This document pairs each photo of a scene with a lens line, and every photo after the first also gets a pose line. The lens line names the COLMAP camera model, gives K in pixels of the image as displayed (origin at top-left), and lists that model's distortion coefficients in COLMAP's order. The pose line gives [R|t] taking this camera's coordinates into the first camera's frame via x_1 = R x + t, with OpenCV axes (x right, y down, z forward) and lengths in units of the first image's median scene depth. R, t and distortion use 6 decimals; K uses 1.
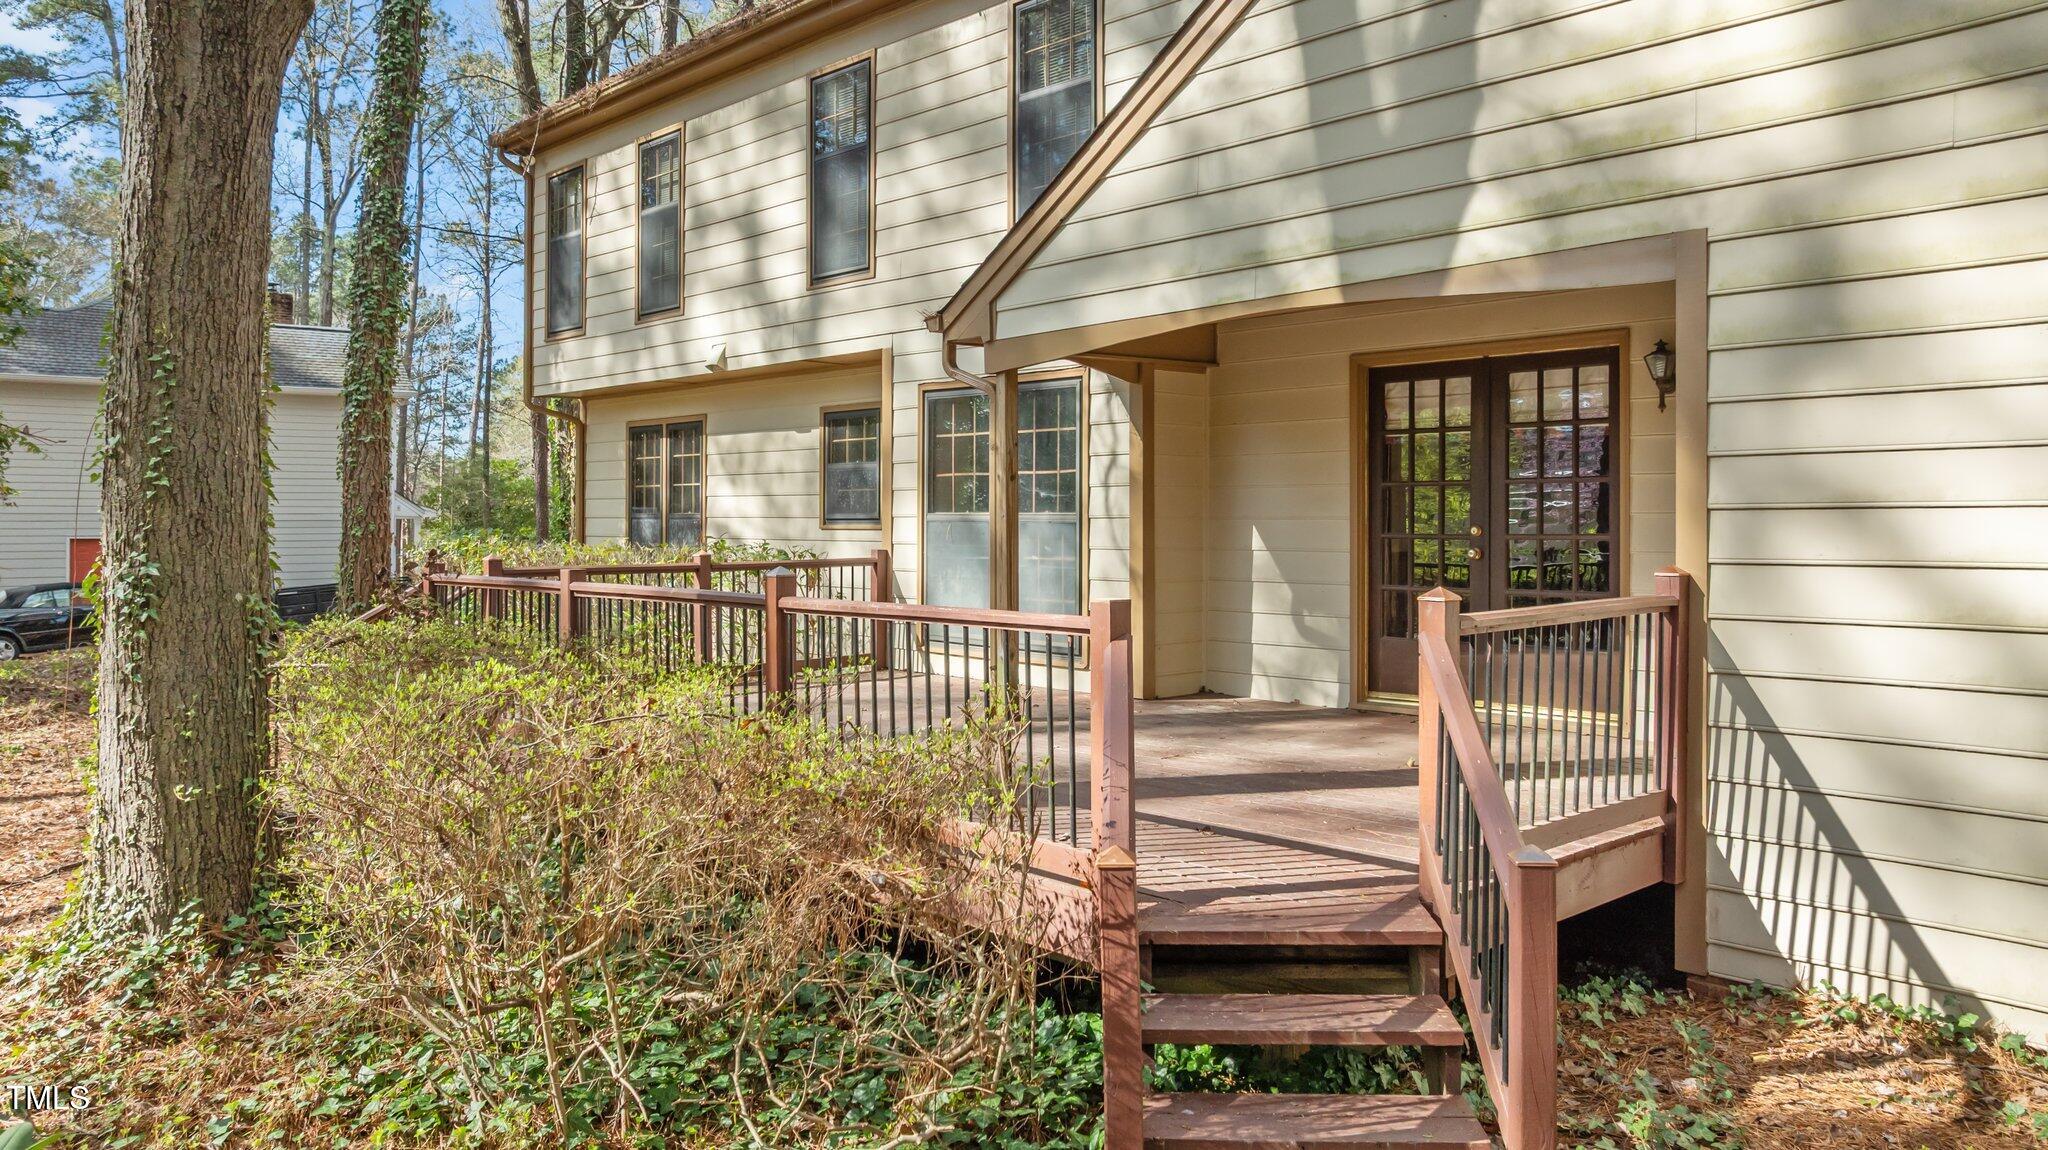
lens RADIAL K [[1452.7, 0, 1026.9], [0, 1452.7, 510.9], [0, 0, 1]] dist [-0.025139, 0.000294]
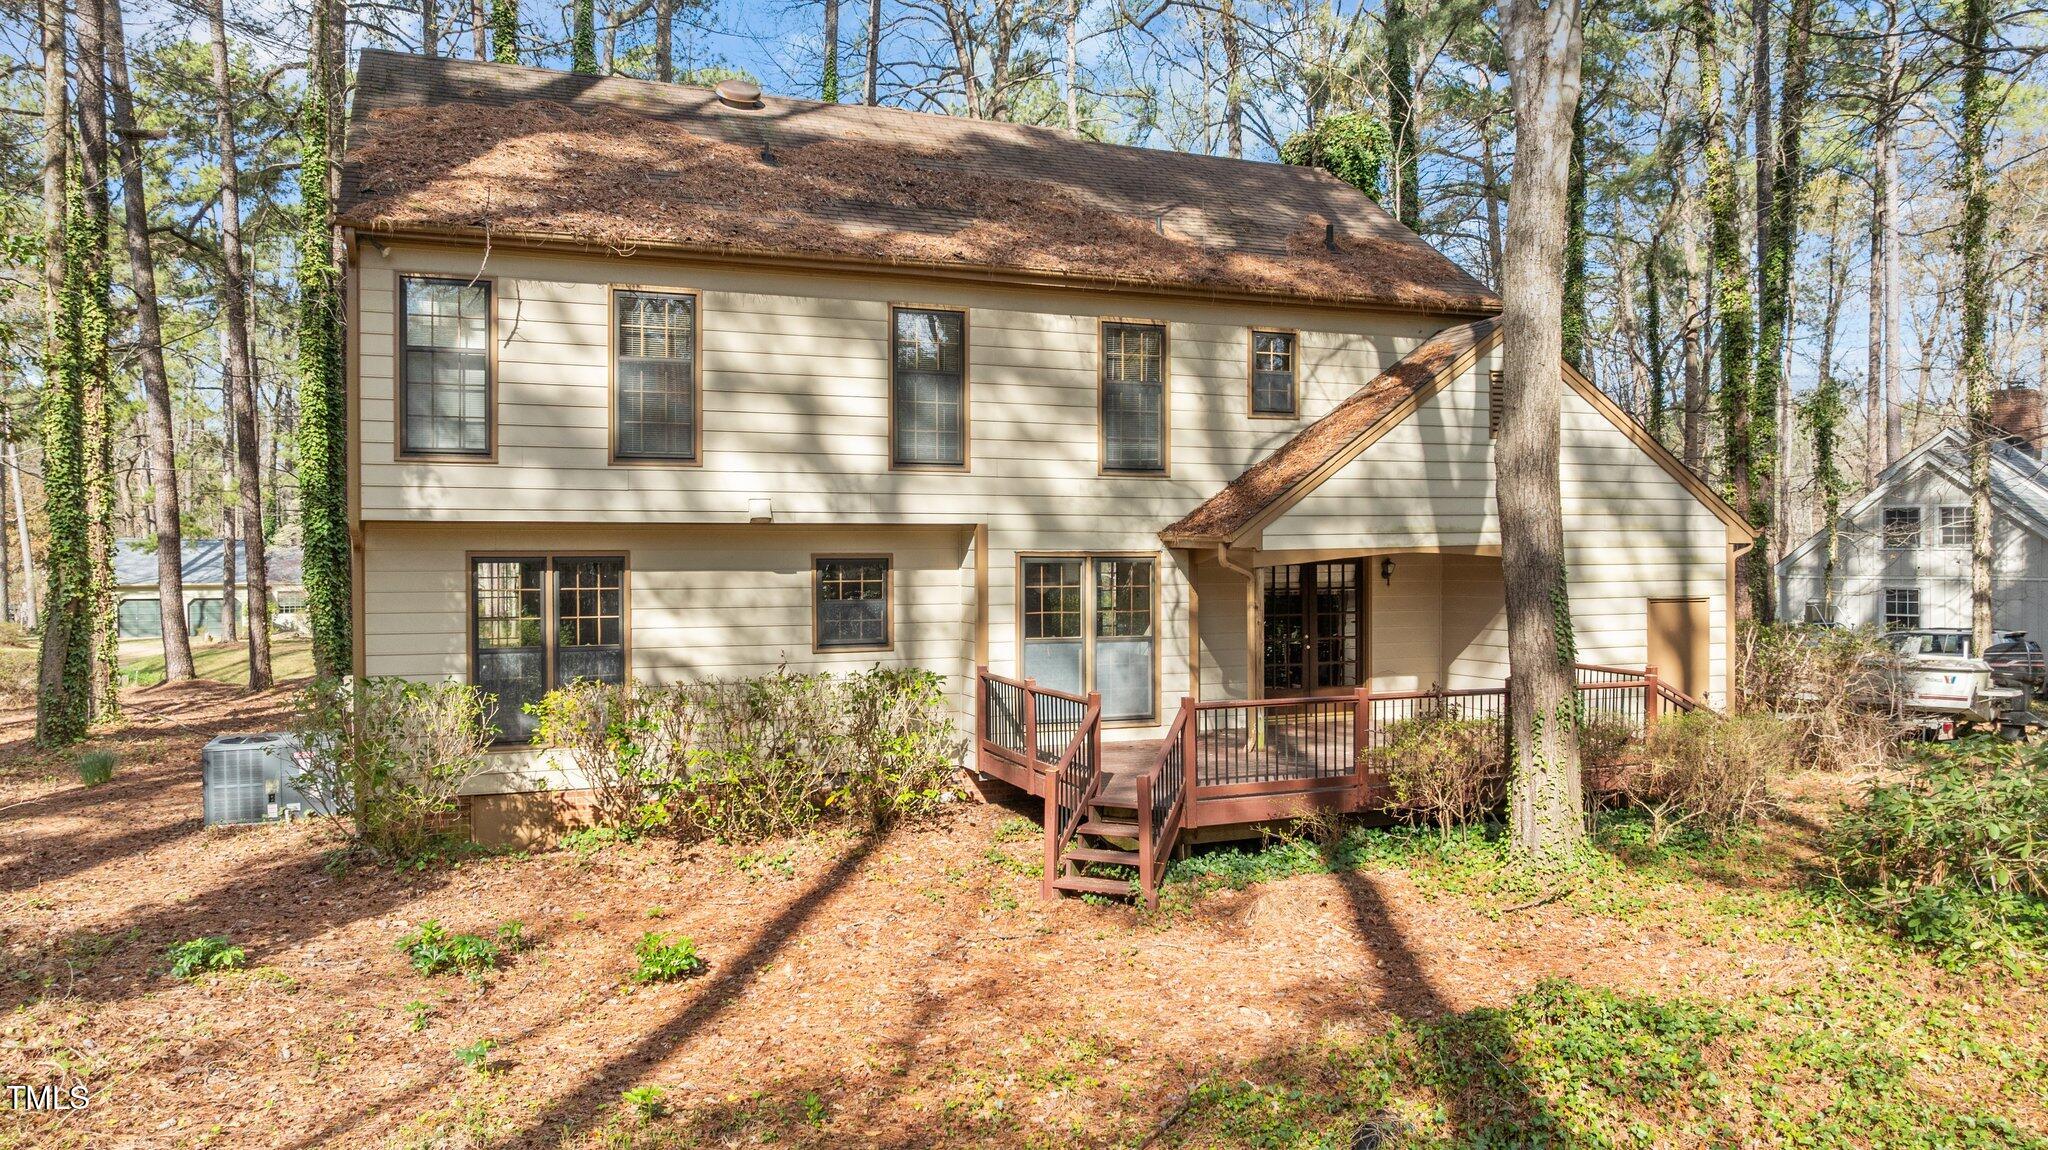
lens RADIAL K [[1458.0, 0, 1025.8], [0, 1458.0, 577.7], [0, 0, 1]] dist [-0.006552, -0.000587]
pose [[0.353693, -0.018441, 0.935180, -1.666802], [-0.003435, 0.999773, 0.021013, -0.105410], [-0.935355, -0.010644, 0.353549, 0.541293]]
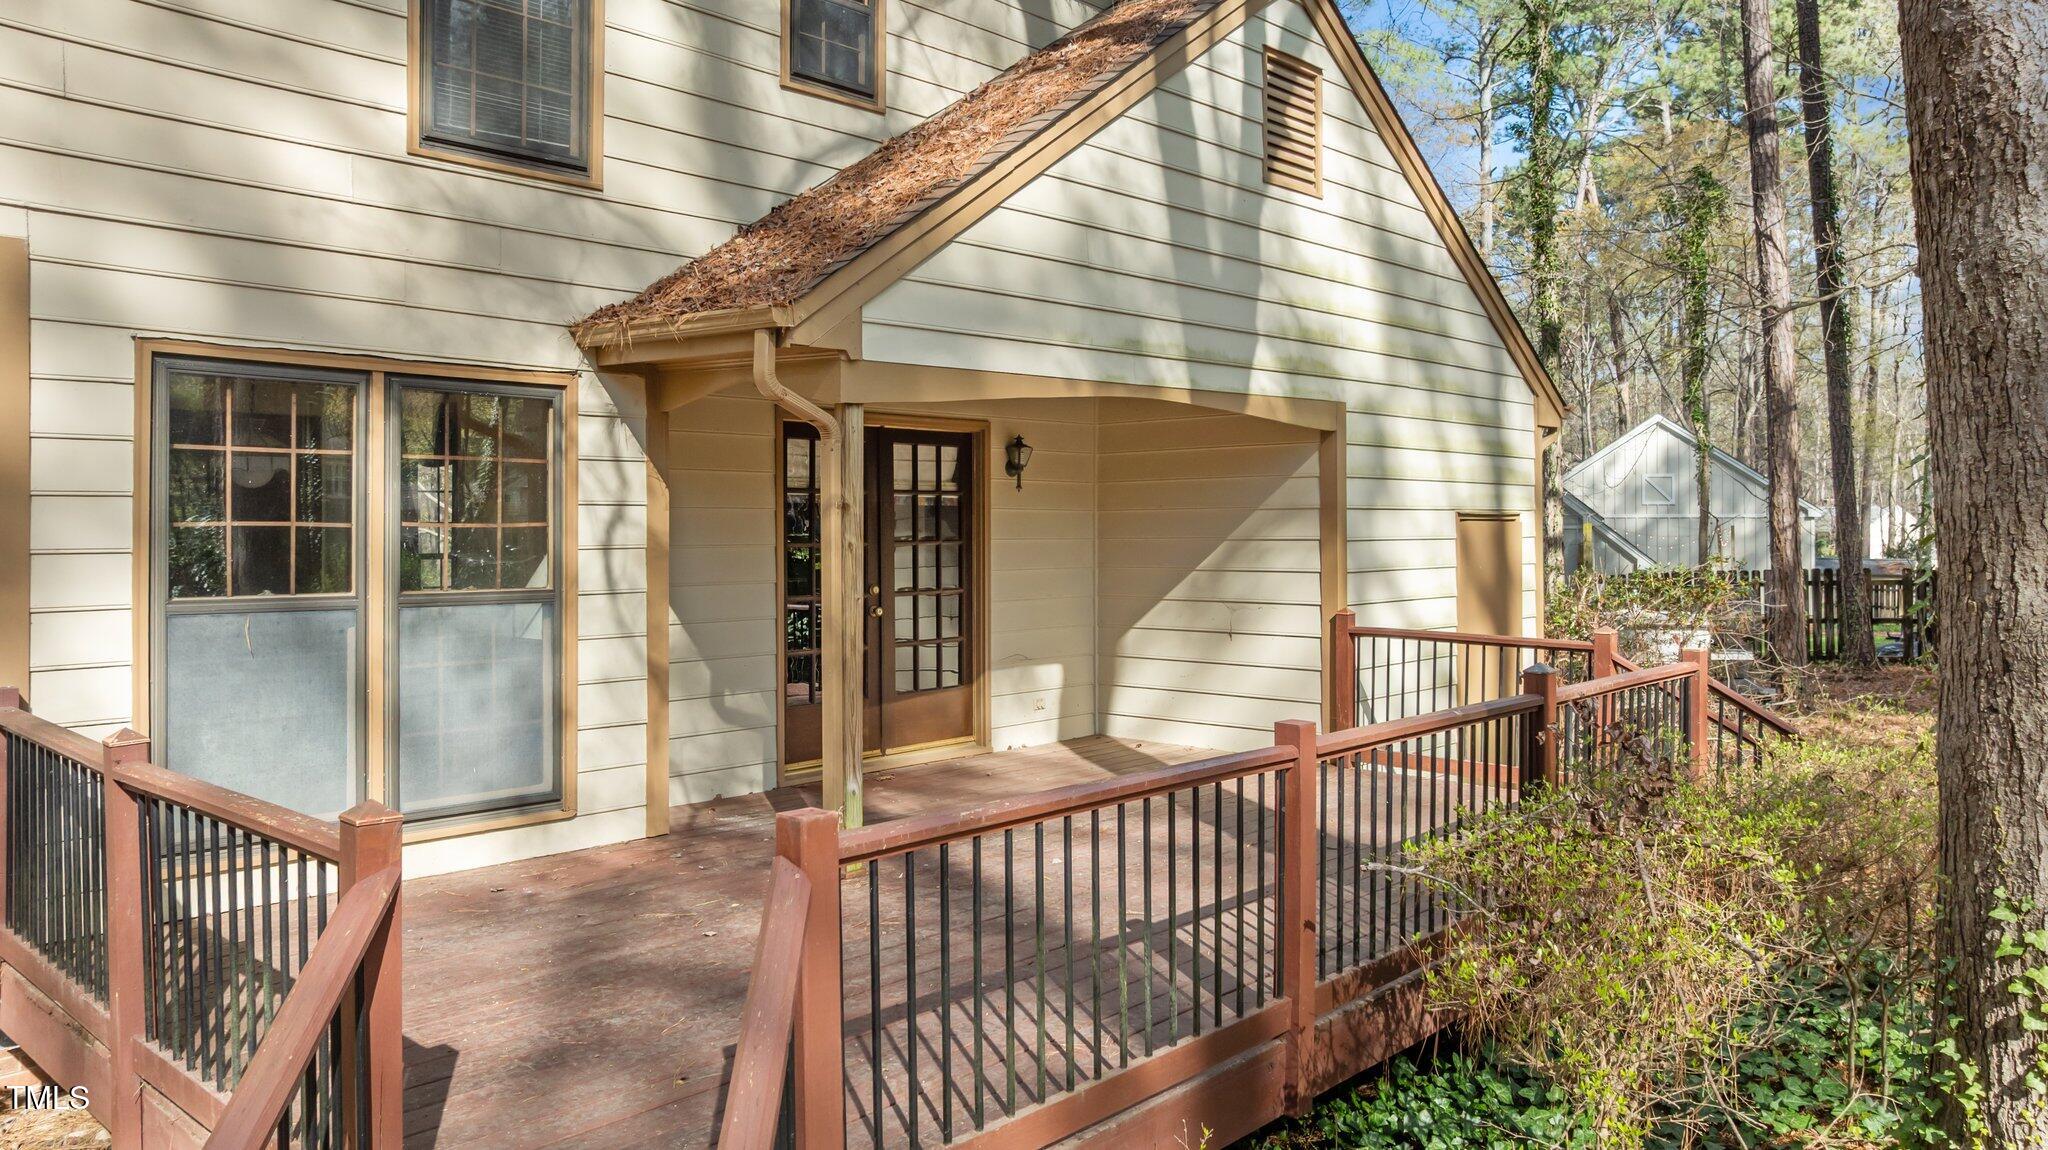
lens RADIAL K [[1461.6, 0, 1017.8], [0, 1461.6, 490.5], [0, 0, 1]] dist [-0.002400, -0.001995]
pose [[-0.067123, 0.021558, 0.997512, -0.667216], [-0.008817, 0.999715, -0.022199, -0.031716], [-0.997706, -0.010285, -0.066914, 0.849272]]
